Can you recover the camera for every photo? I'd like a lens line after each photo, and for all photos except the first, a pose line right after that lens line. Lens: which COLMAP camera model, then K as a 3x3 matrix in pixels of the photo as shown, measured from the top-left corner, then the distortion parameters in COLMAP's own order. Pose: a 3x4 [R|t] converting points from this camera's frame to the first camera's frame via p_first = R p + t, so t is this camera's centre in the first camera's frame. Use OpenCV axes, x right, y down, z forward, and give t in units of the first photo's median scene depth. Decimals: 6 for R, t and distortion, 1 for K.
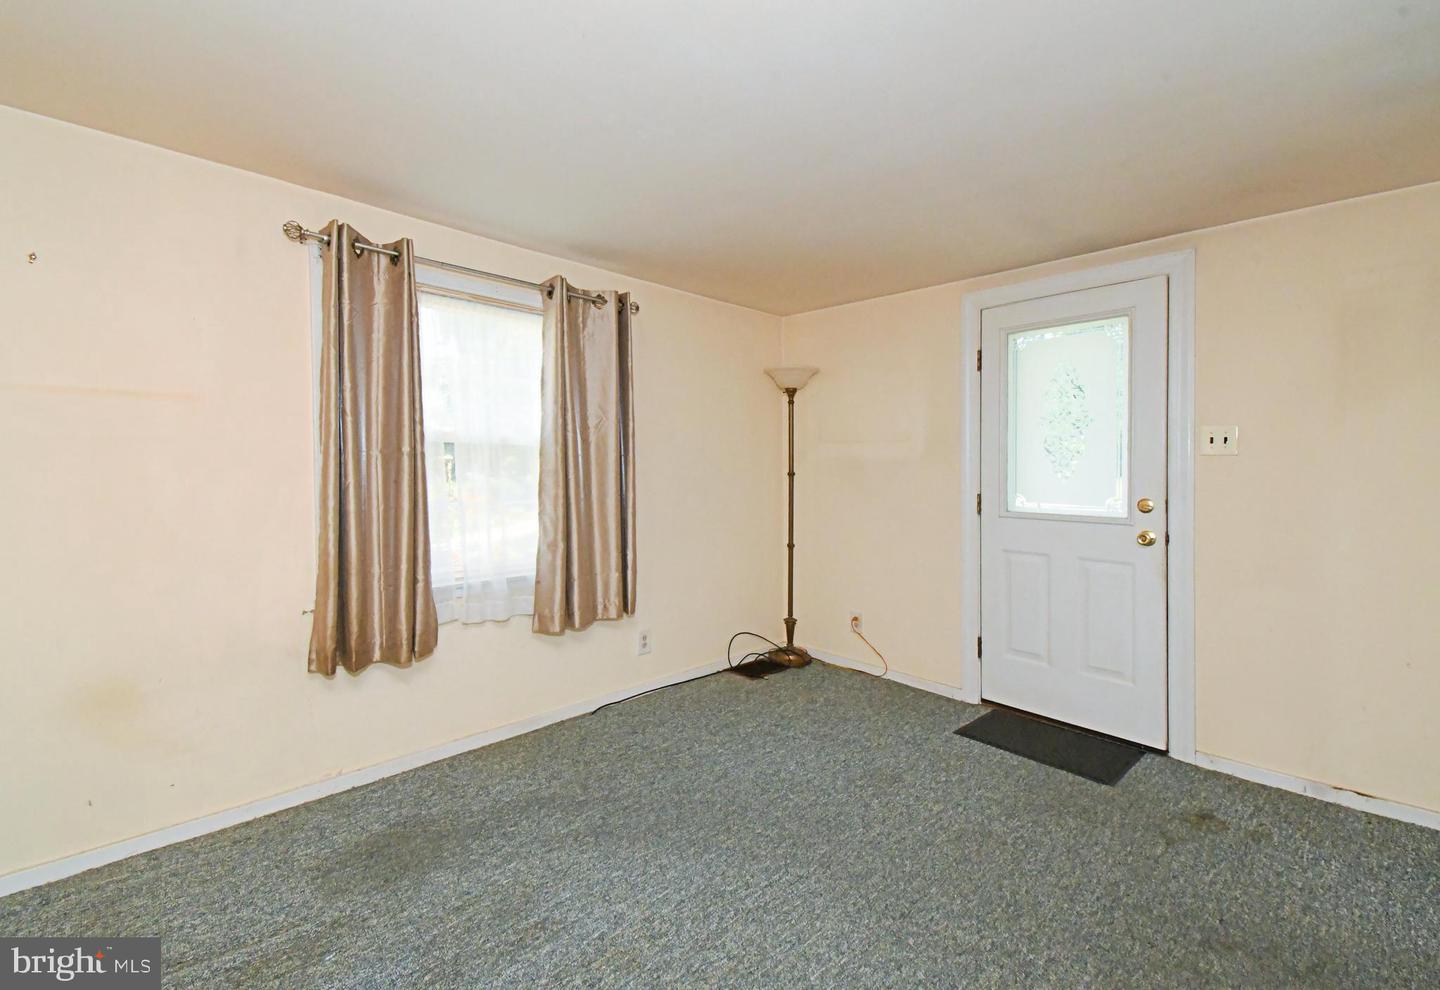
lens RADIAL K [[641.6, 0, 718.7], [0, 641.6, 473.9], [0, 0, 1]] dist [-0.000012, -0.000212]
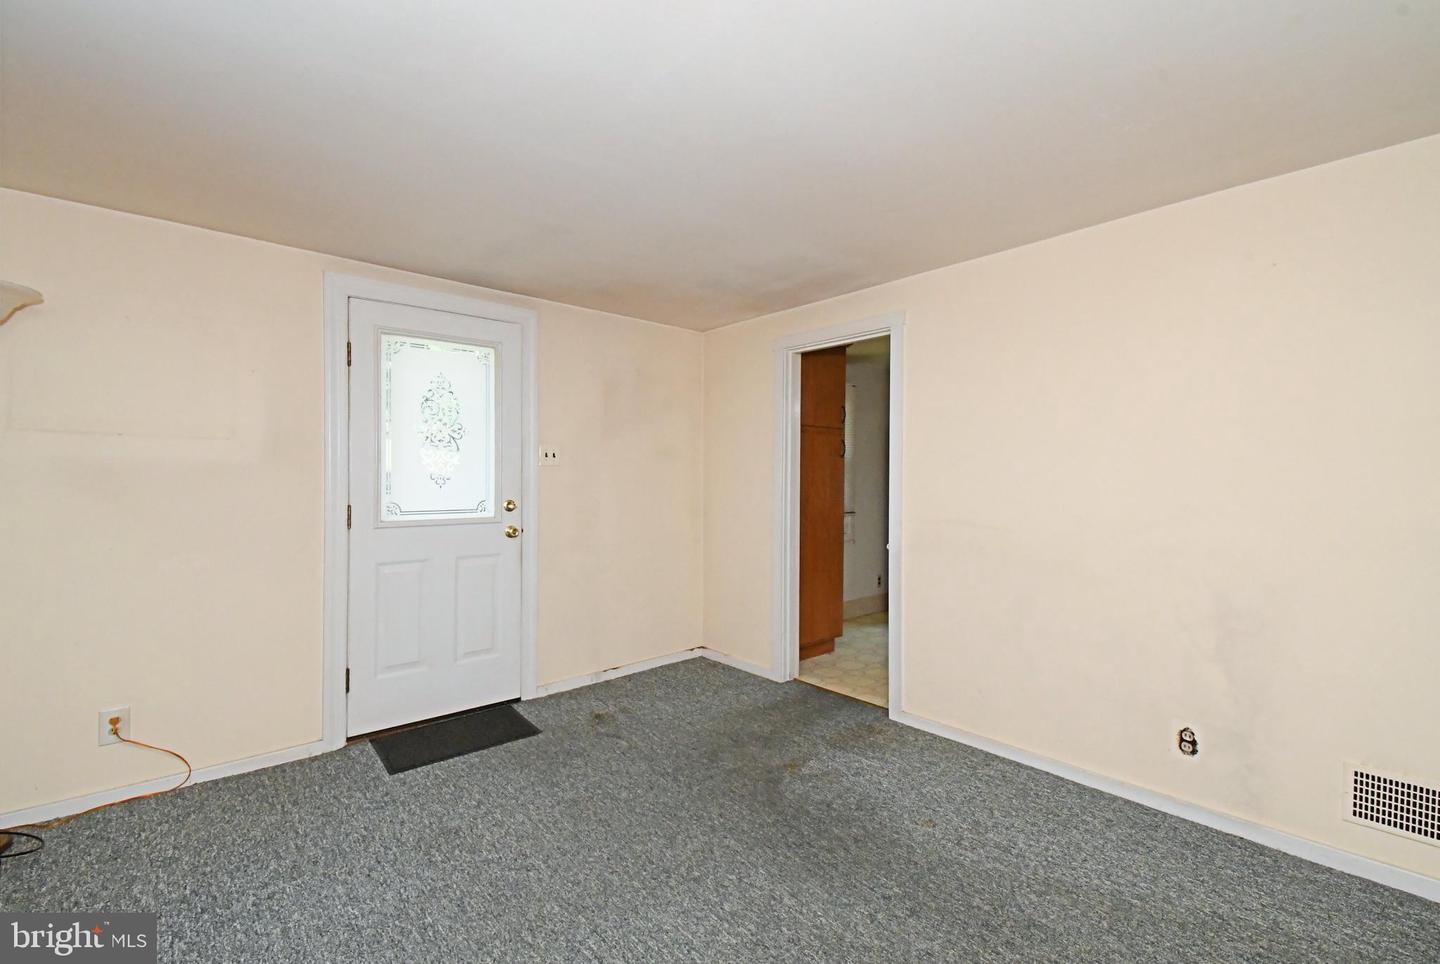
lens RADIAL K [[613.4, 0, 723.6], [0, 613.4, 475.4], [0, 0, 1]] dist [-0.000290, -0.000597]
pose [[0.022748, 0.002227, 0.999739, -0.492792], [0.012684, 0.999916, -0.002516, -0.000892], [-0.999661, 0.012738, 0.022718, 0.543581]]
